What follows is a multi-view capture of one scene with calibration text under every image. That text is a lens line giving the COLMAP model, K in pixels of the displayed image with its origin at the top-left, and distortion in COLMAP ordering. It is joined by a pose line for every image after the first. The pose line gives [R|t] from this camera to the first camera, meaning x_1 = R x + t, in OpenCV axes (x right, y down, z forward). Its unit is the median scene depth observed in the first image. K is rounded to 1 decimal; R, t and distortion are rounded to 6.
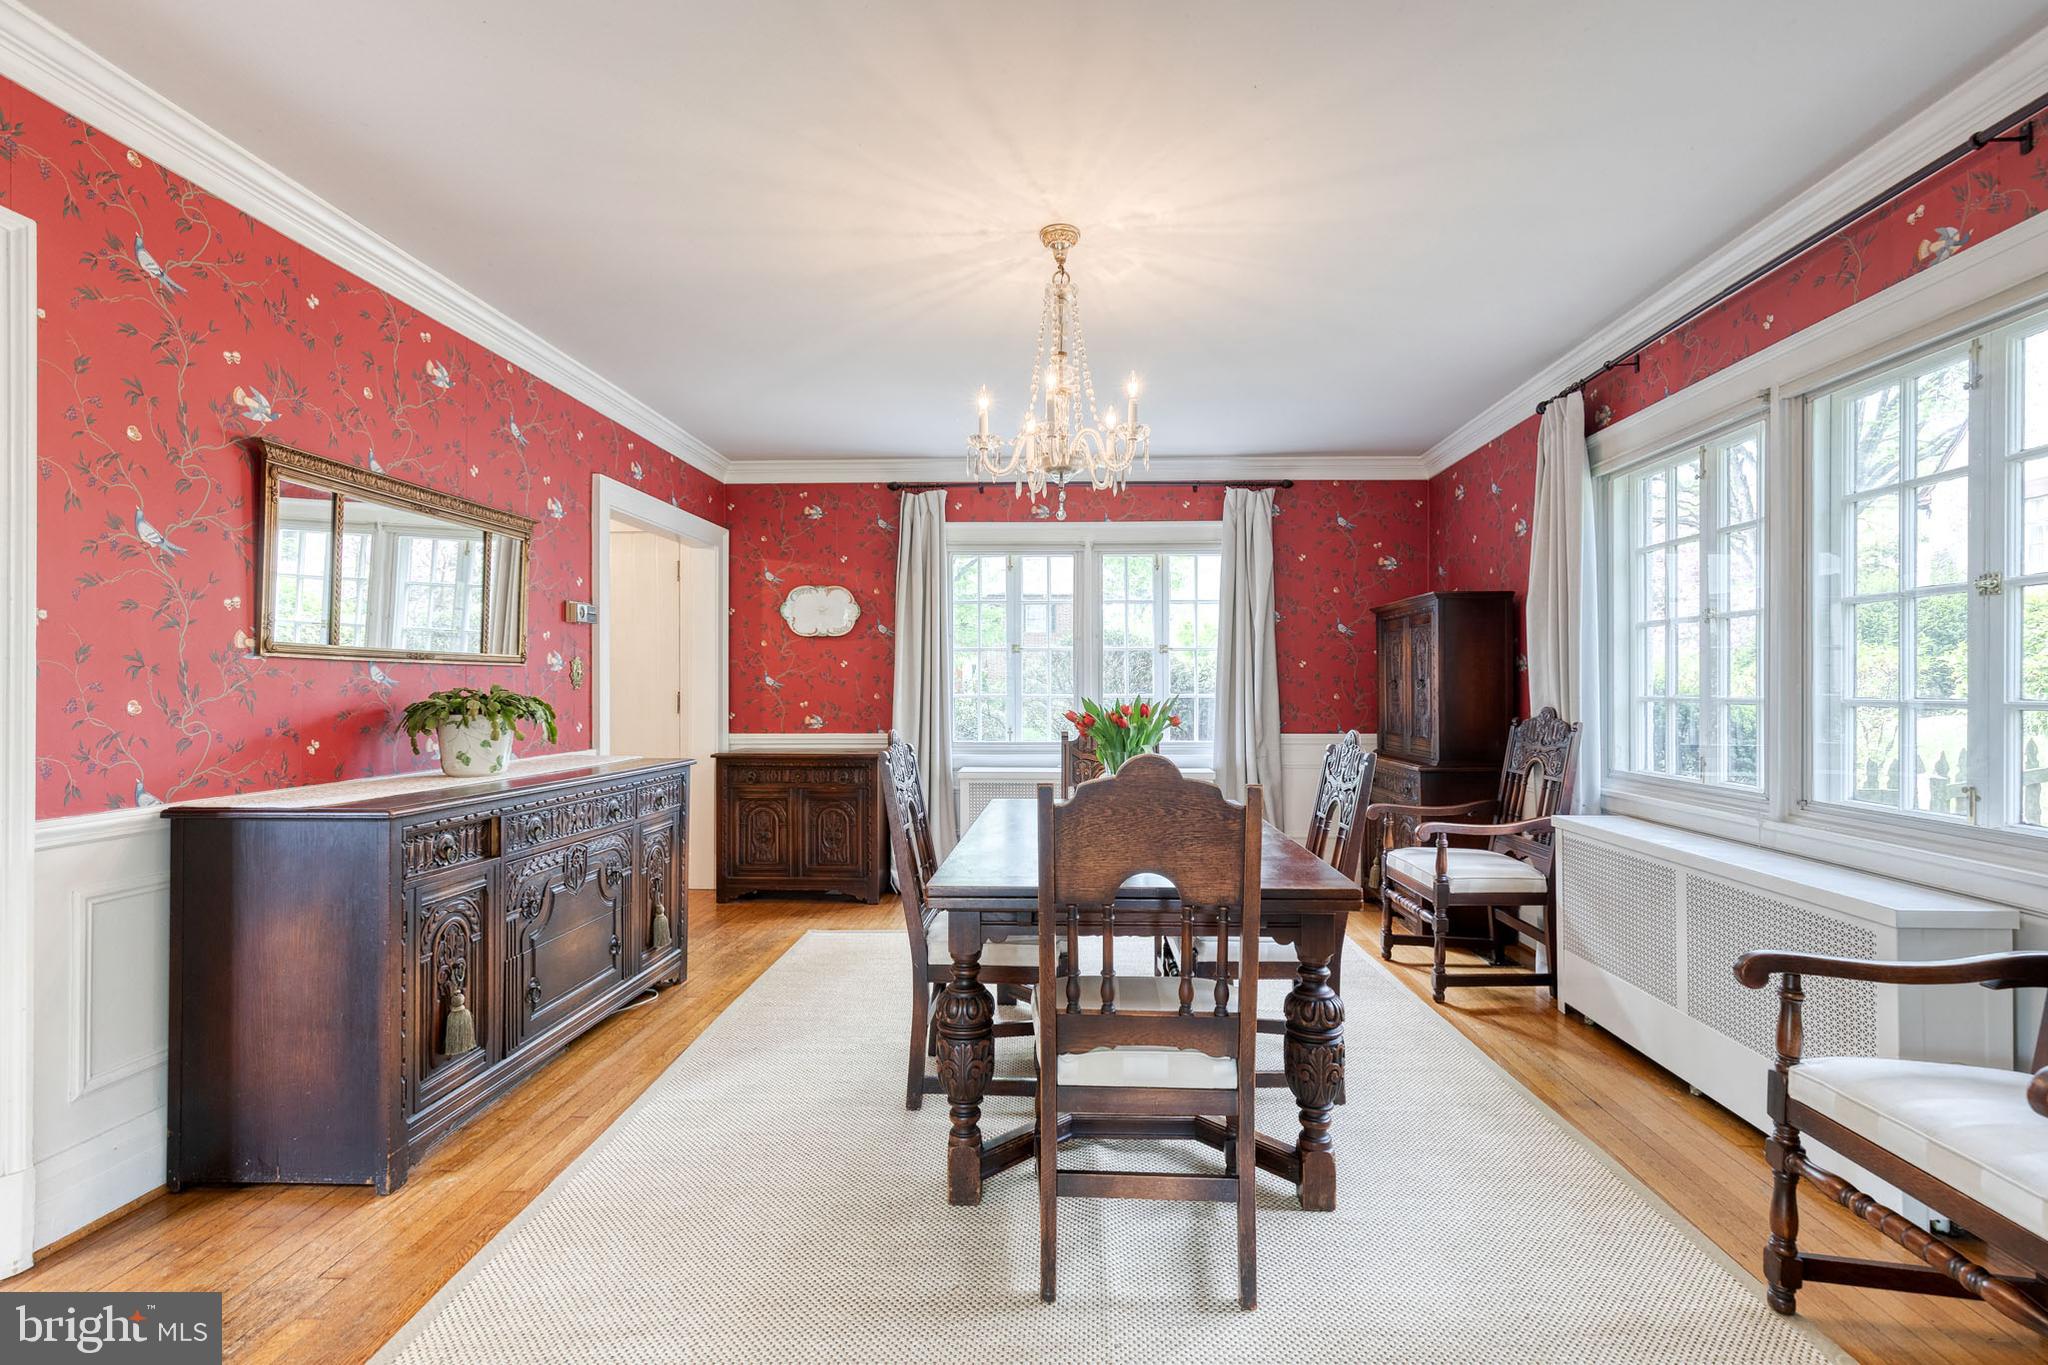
lens RADIAL K [[878.2, 0, 1061.3], [0, 878.2, 689.8], [0, 0, 1]] dist [0.008806, -0.000703]
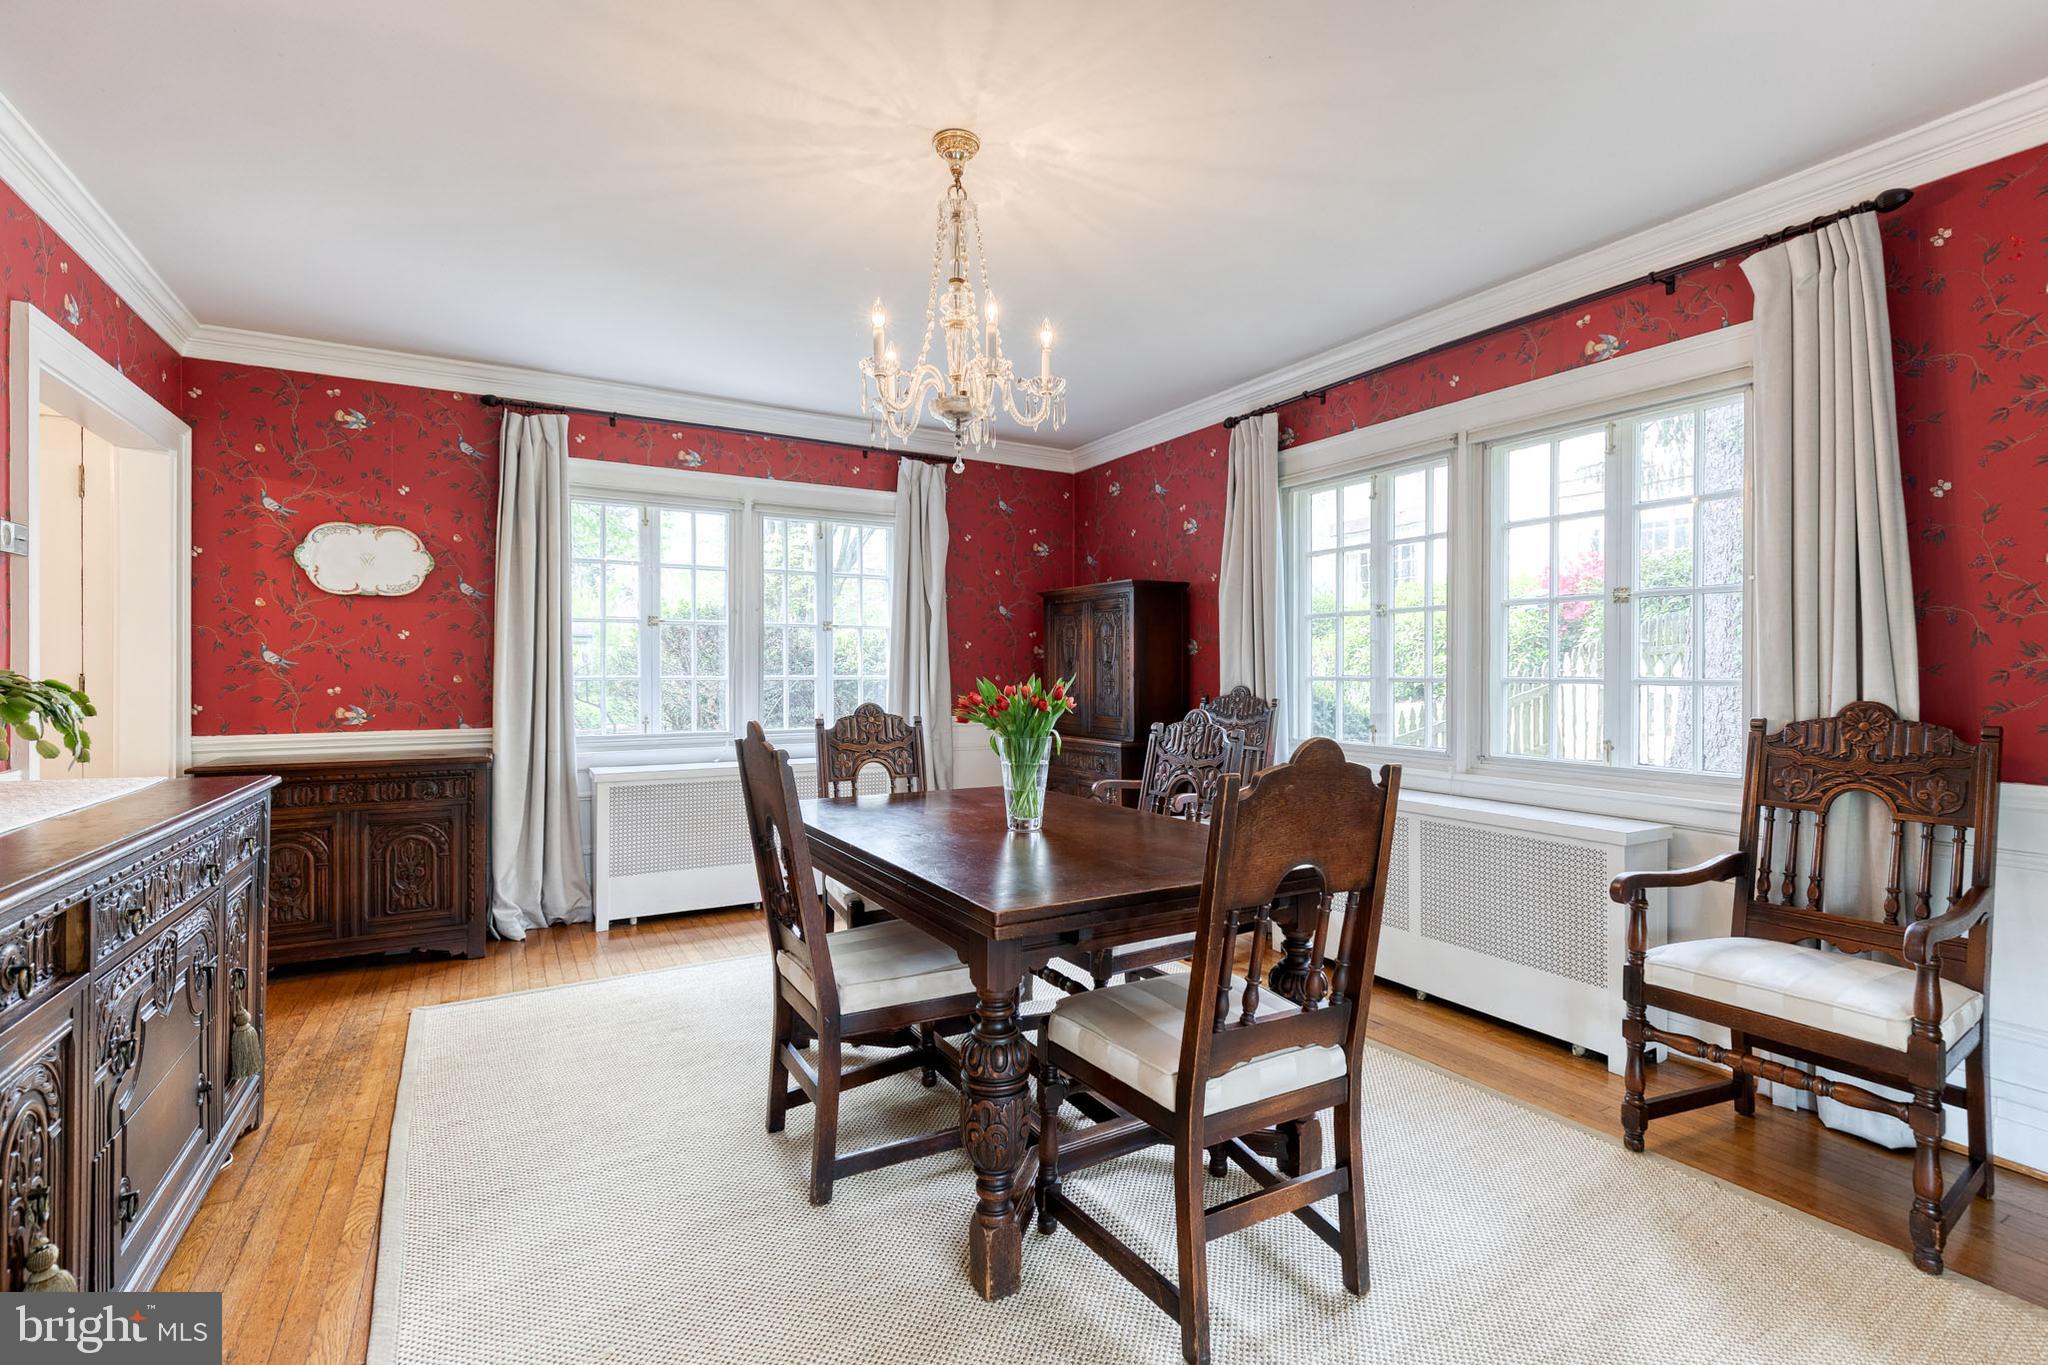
lens RADIAL K [[899.1, 0, 1017.0], [0, 899.1, 673.5], [0, 0, 1]] dist [0.008867, -0.000230]
pose [[0.858882, 0.000147, 0.512173, -0.246217], [-0.000699, 0.999999, 0.000885, 0.002033], [-0.512172, -0.001118, 0.858882, 0.126969]]
